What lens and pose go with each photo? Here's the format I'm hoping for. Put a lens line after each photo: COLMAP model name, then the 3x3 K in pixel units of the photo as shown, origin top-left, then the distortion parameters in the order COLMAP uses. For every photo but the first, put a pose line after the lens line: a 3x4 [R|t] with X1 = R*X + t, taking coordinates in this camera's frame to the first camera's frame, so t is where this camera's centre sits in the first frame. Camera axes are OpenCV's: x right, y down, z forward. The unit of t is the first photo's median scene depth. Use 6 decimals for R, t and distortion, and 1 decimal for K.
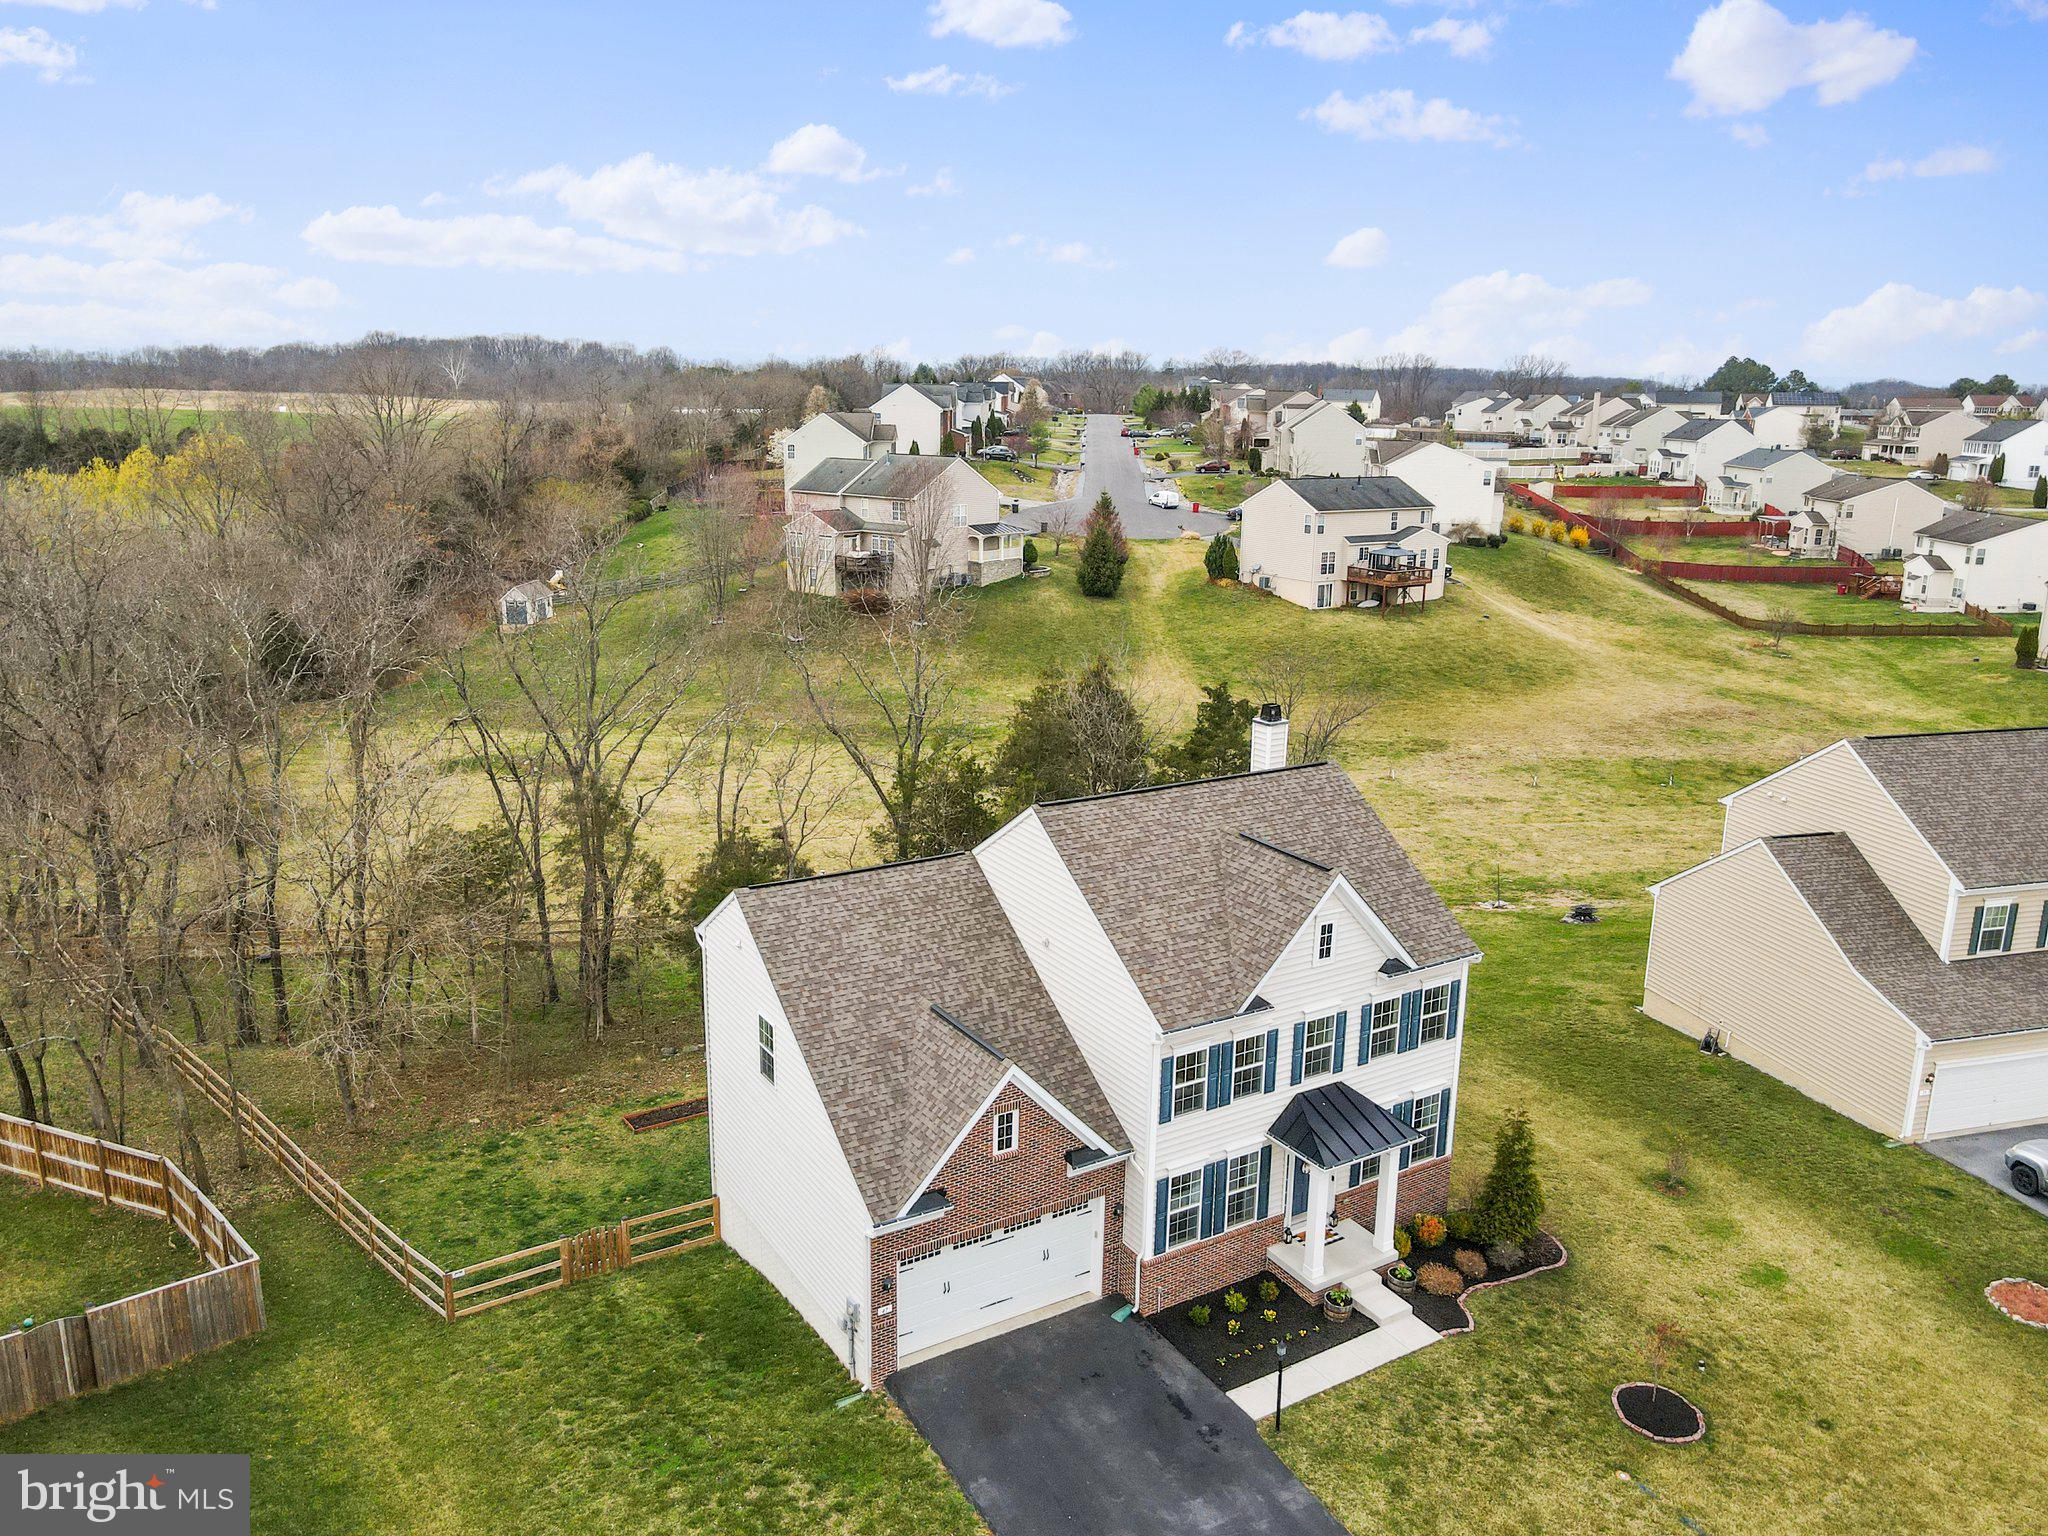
lens RADIAL K [[1501.1, 0, 1024.0], [0, 1501.1, 768.0], [0, 0, 1]] dist [0.011379, 0.011052]
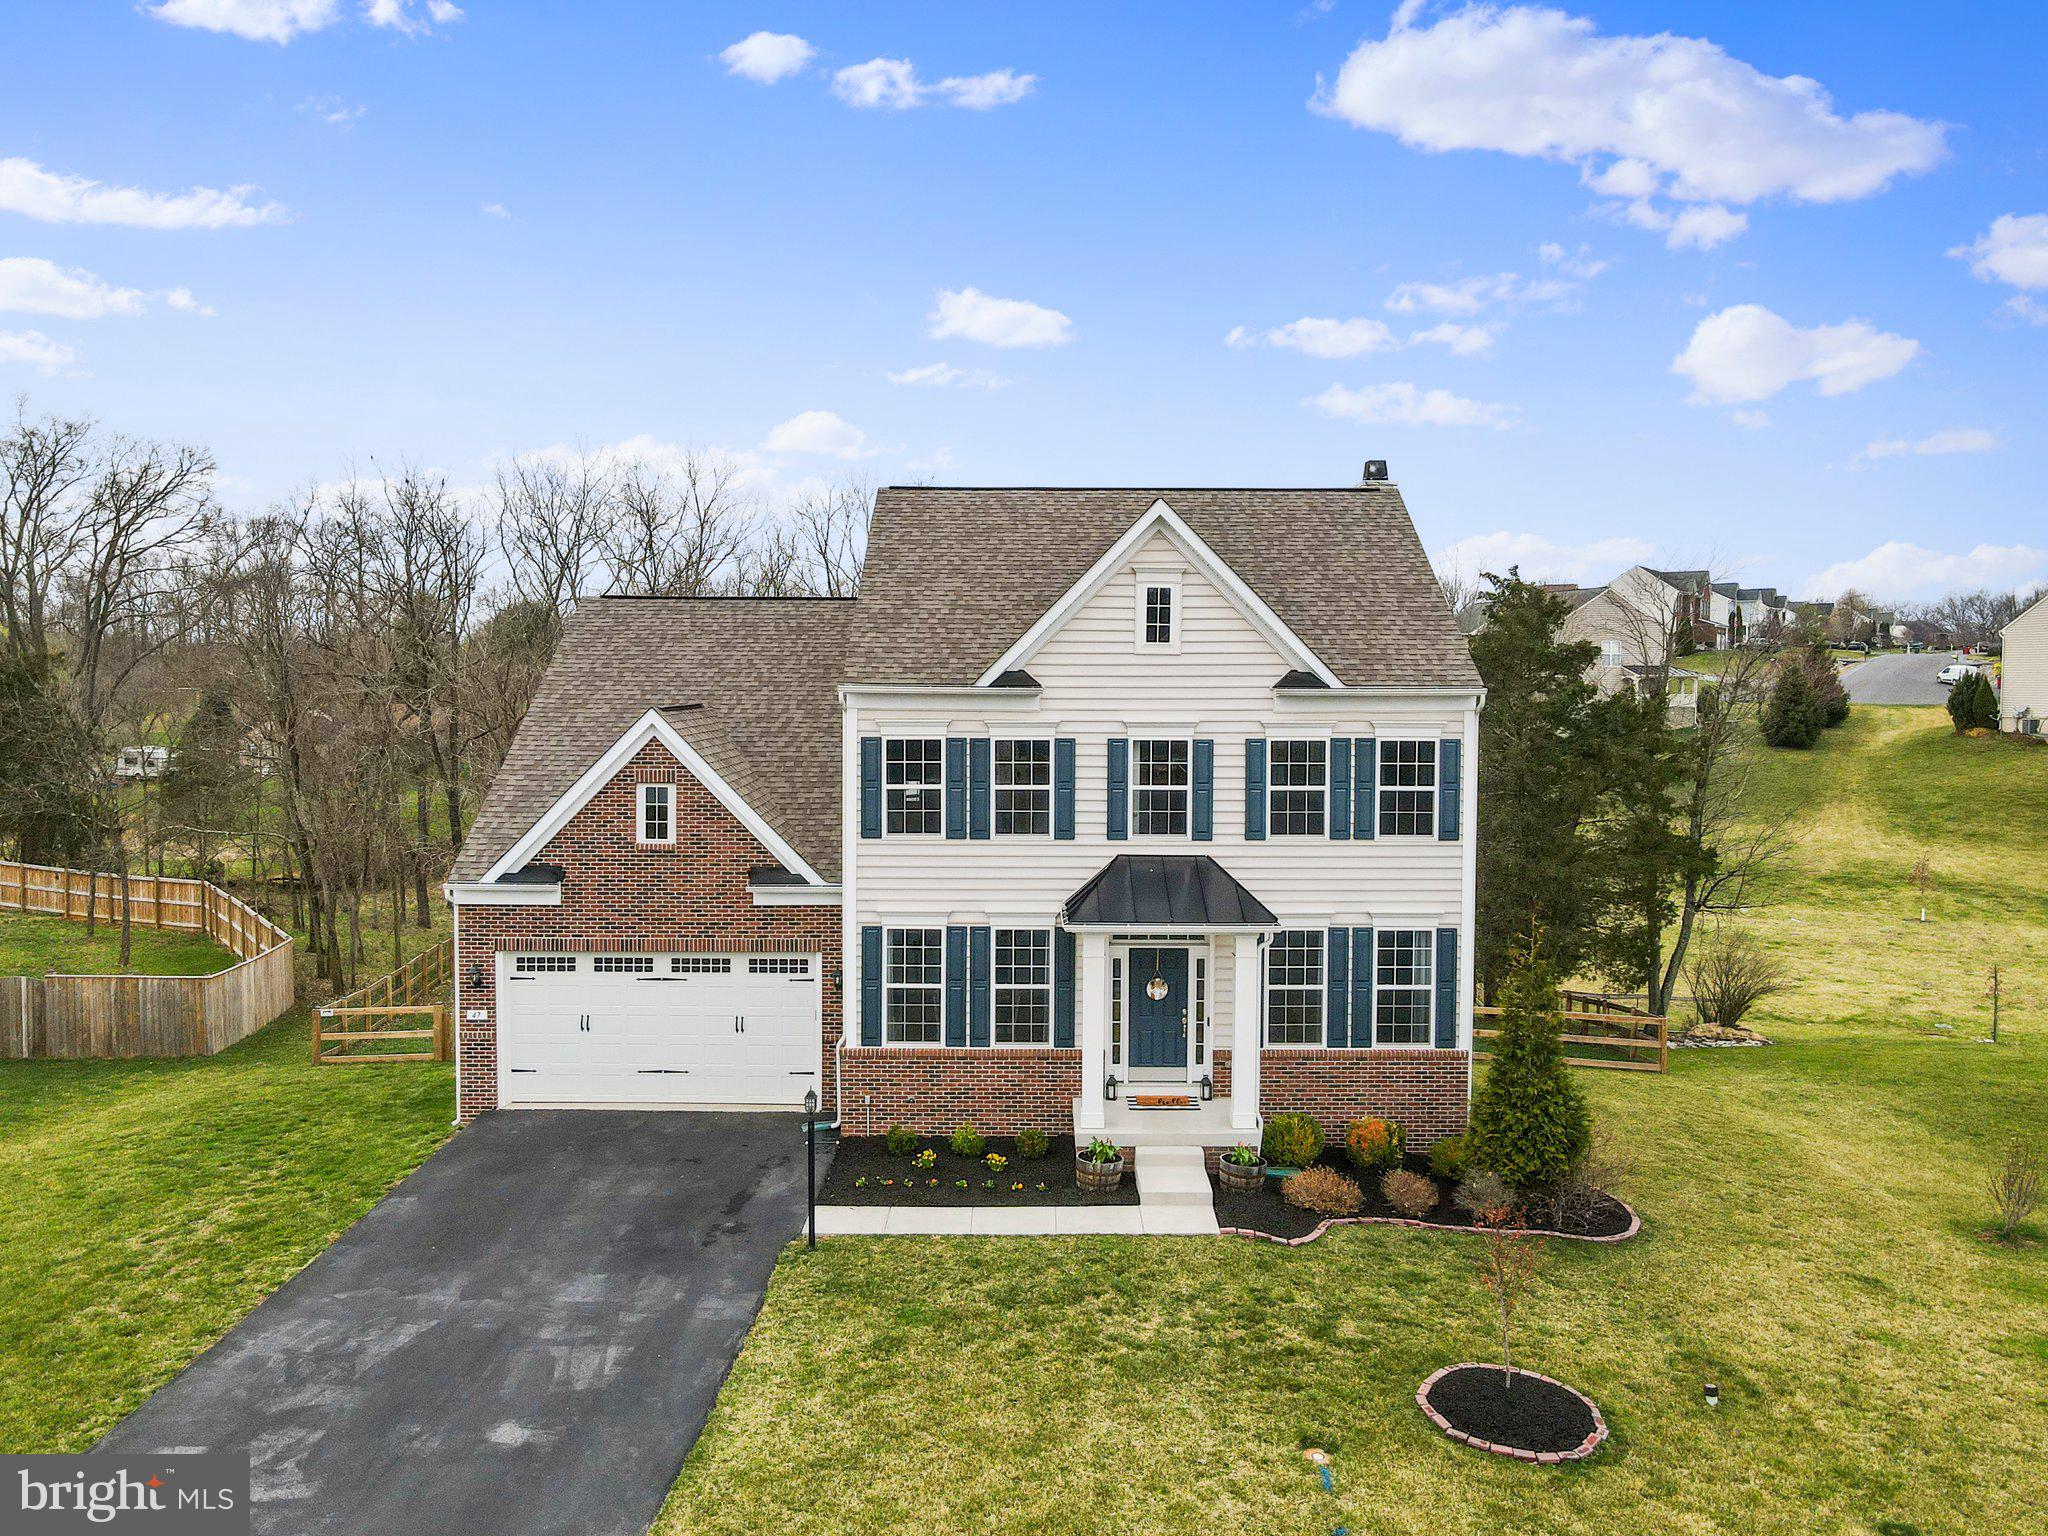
lens RADIAL K [[1501.1, 0, 1024.0], [0, 1501.1, 768.0], [0, 0, 1]] dist [0.011379, 0.011052]
pose [[0.849045, 0.017651, -0.528026, 0.490146], [-0.119176, 0.980081, -0.158868, 0.287143], [0.514704, 0.197814, 0.834236, 0.416883]]
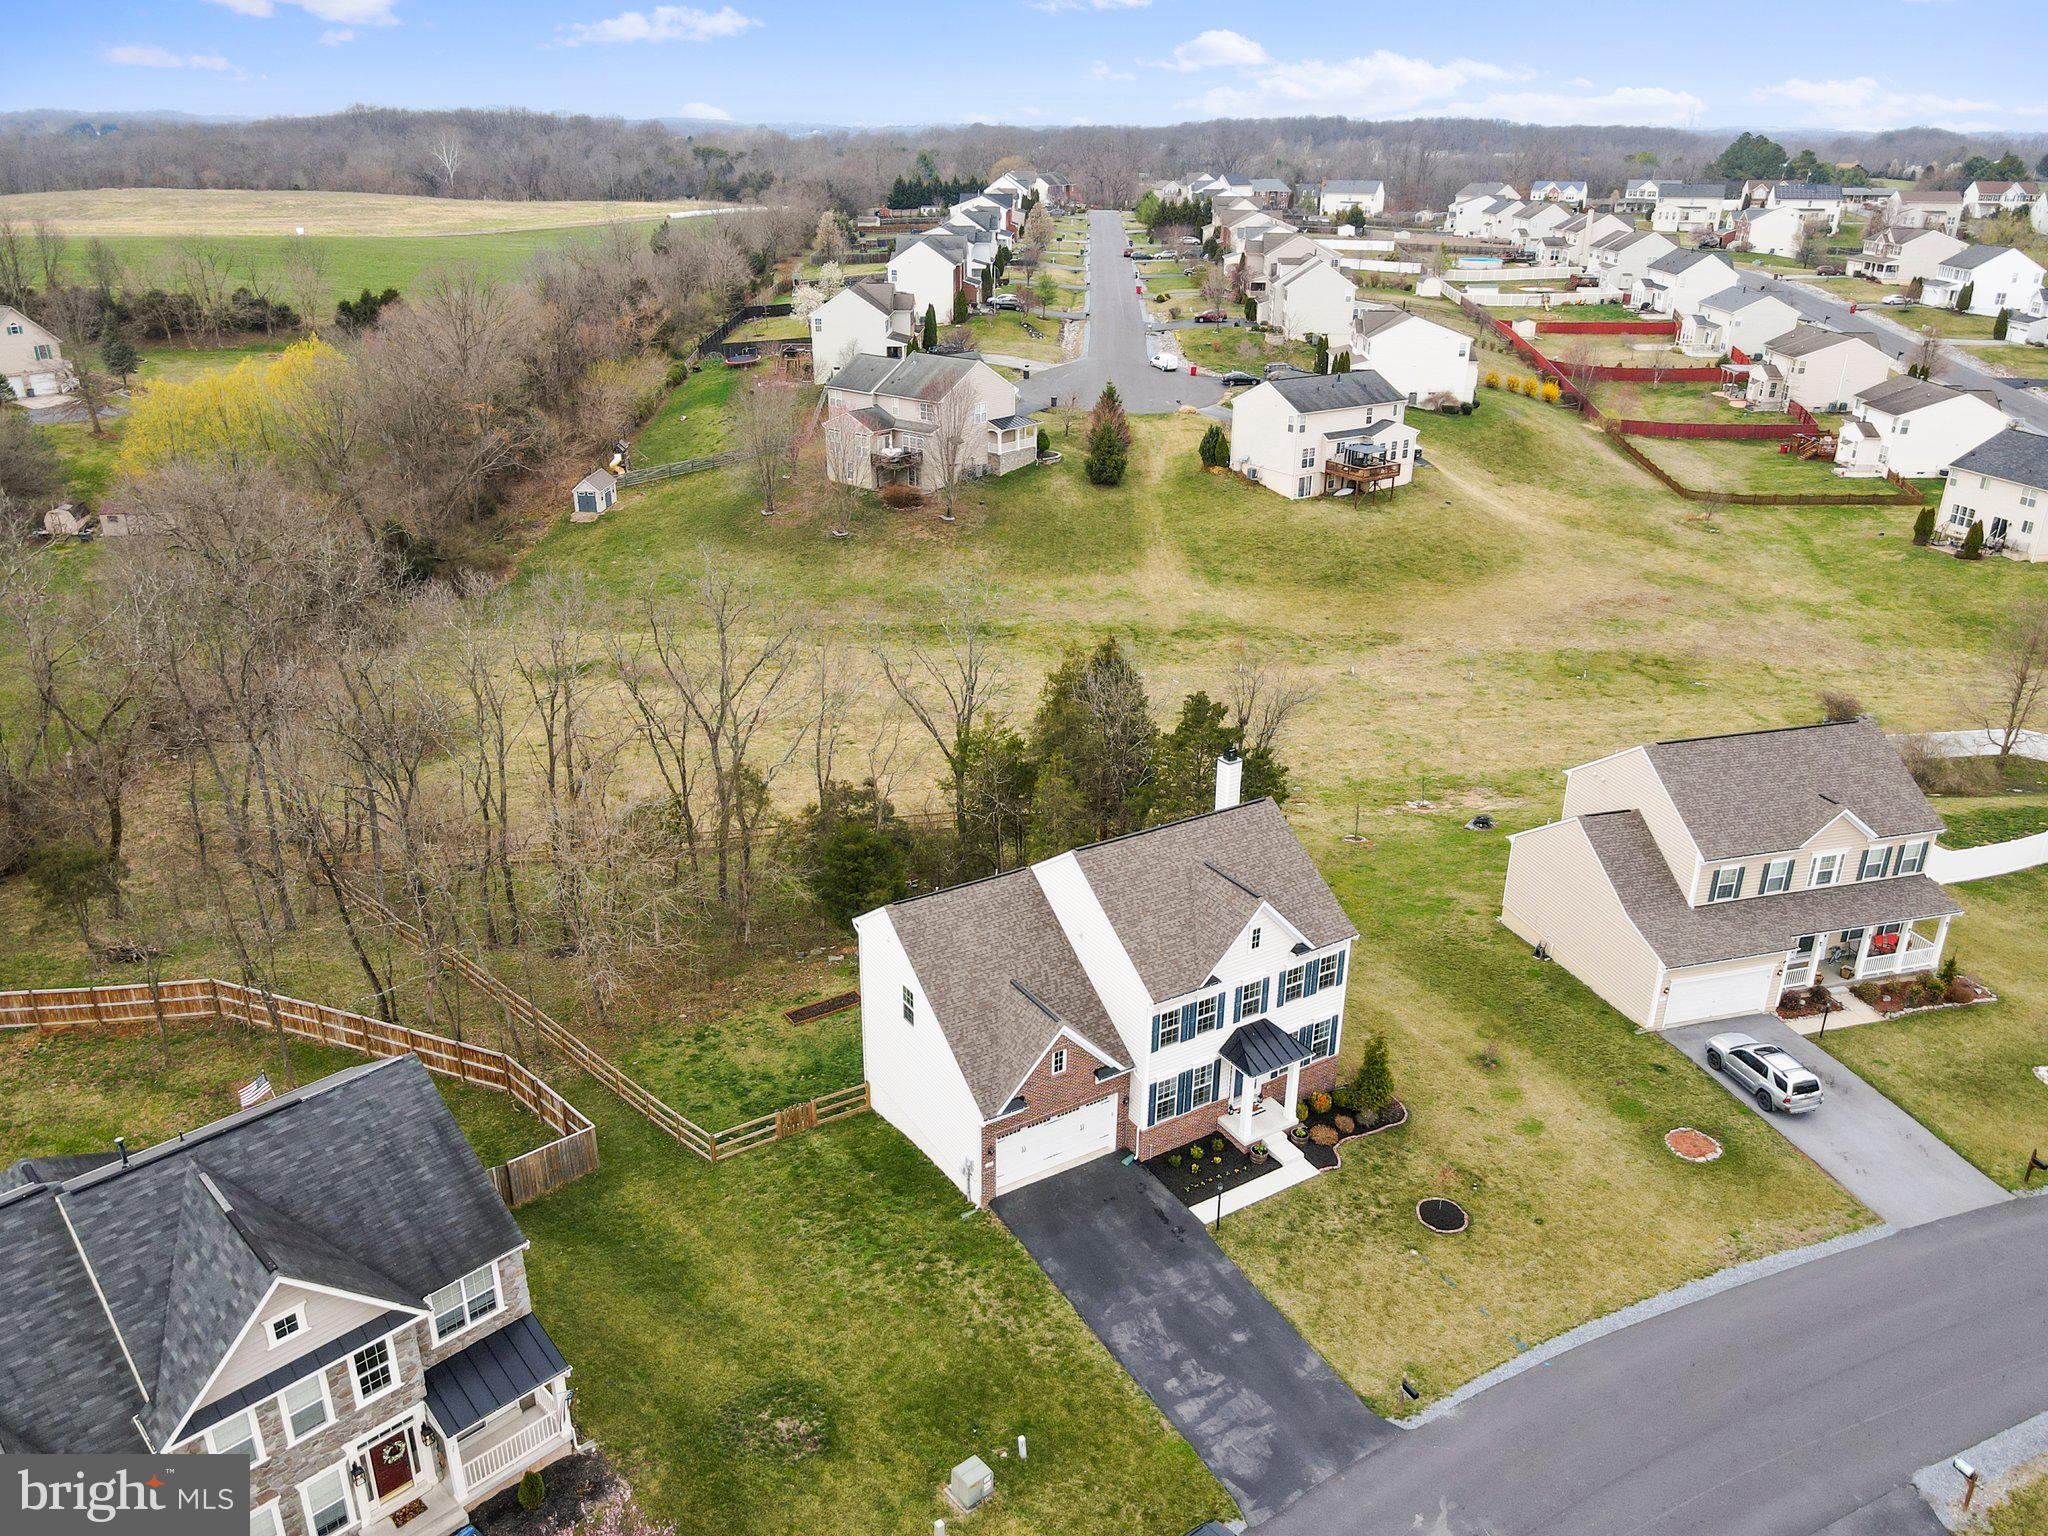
lens RADIAL K [[1501.0, 0, 1025.3], [0, 1501.0, 773.3], [0, 0, 1]] dist [-0.000858, 0.039682]
pose [[0.999978, -0.006611, 0.000575, -0.043890], [0.006432, 0.987004, 0.160565, -0.309075], [-0.001629, -0.160557, 0.987025, -0.537520]]
